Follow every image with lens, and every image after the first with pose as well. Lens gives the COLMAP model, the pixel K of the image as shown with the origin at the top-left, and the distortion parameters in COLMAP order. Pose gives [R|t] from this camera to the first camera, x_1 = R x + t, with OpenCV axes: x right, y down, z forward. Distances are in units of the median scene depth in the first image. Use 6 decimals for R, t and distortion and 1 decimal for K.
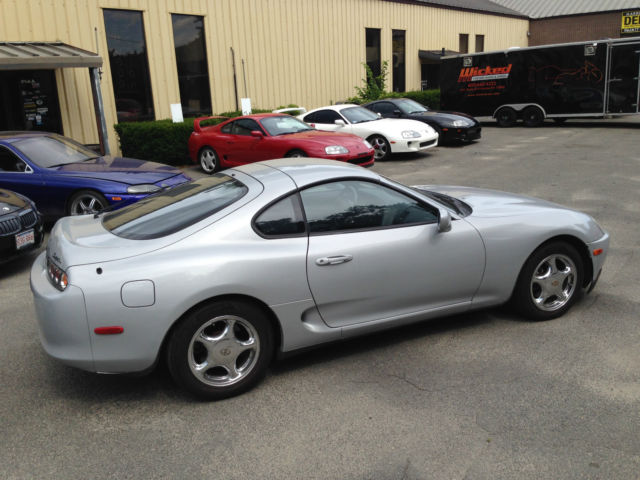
lens RADIAL K [[581.0, 0, 316.7], [0, 581.0, 255.8], [0, 0, 1]] dist [0.137577, -0.222379]
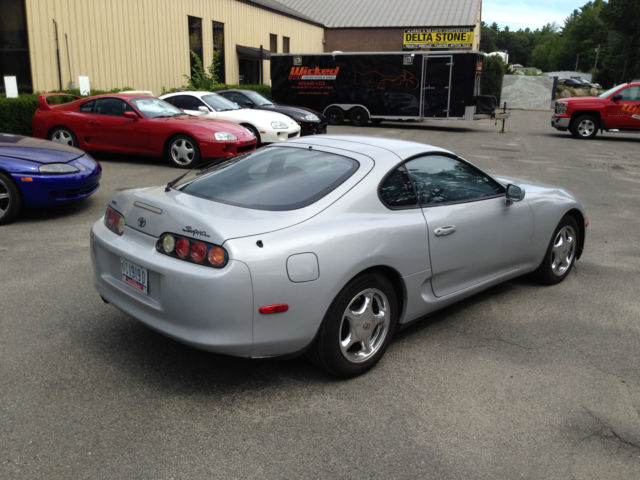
lens RADIAL K [[589.2, 0, 317.9], [0, 589.2, 237.5], [0, 0, 1]] dist [0.145613, -0.262412]
pose [[0.930277, -0.021782, 0.366212, -0.148878], [0.031824, 0.999264, -0.021407, 0.009414], [-0.365476, 0.031569, 0.930285, 0.029344]]
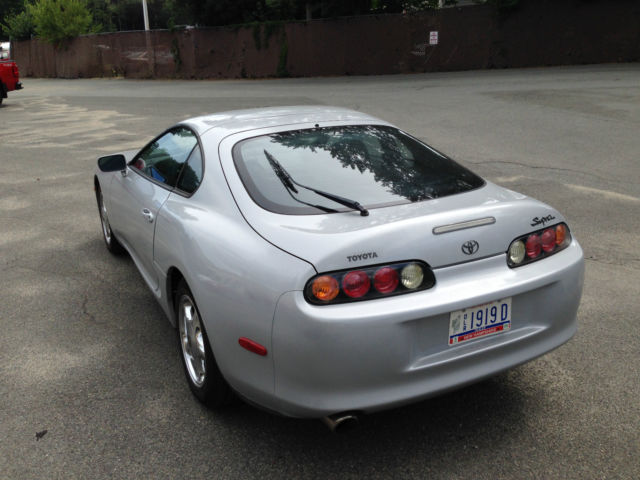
lens RADIAL K [[589.2, 0, 317.9], [0, 589.2, 237.5], [0, 0, 1]] dist [0.145613, -0.262412]
pose [[-0.089649, -0.256274, 0.962438, -0.282838], [0.305602, 0.912637, 0.271480, -0.064842], [-0.947930, 0.318461, -0.003499, 0.316060]]
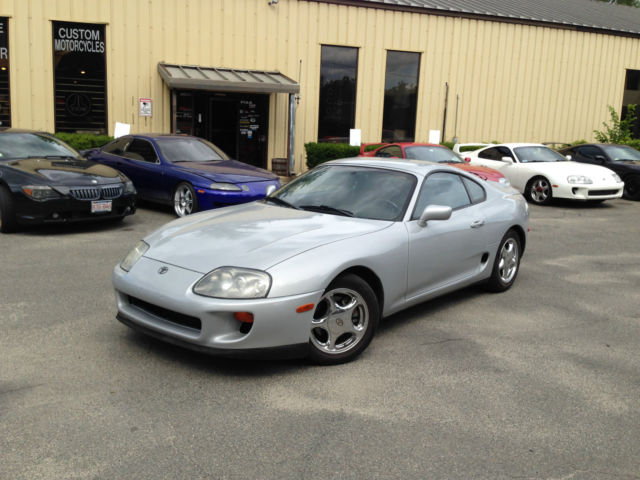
lens RADIAL K [[593.3, 0, 320.0], [0, 593.3, 240.0], [0, 0, 1]] dist [0.112926, -0.159086]
pose [[0.870201, 0.162442, -0.465148, 0.246644], [-0.204989, 0.977863, -0.042000, 0.000171], [0.448028, 0.131899, 0.884236, 0.029432]]
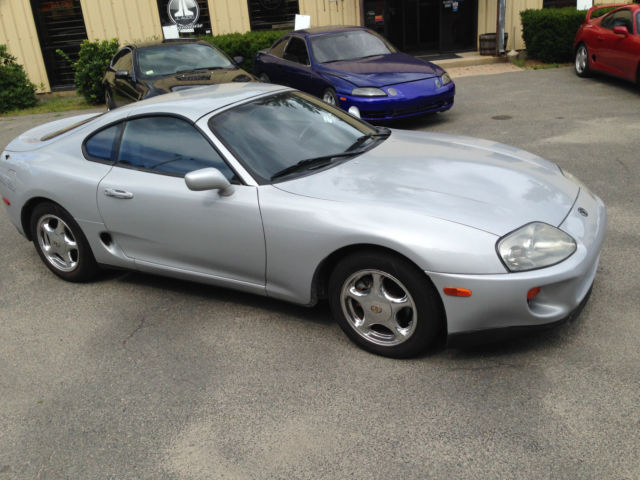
lens RADIAL K [[589.2, 0, 317.9], [0, 589.2, 237.5], [0, 0, 1]] dist [0.145613, -0.262412]
pose [[0.597920, 0.297673, -0.744232, 0.275233], [-0.171626, 0.954496, 0.243887, -0.061777], [0.782966, -0.018095, 0.621801, 0.165183]]
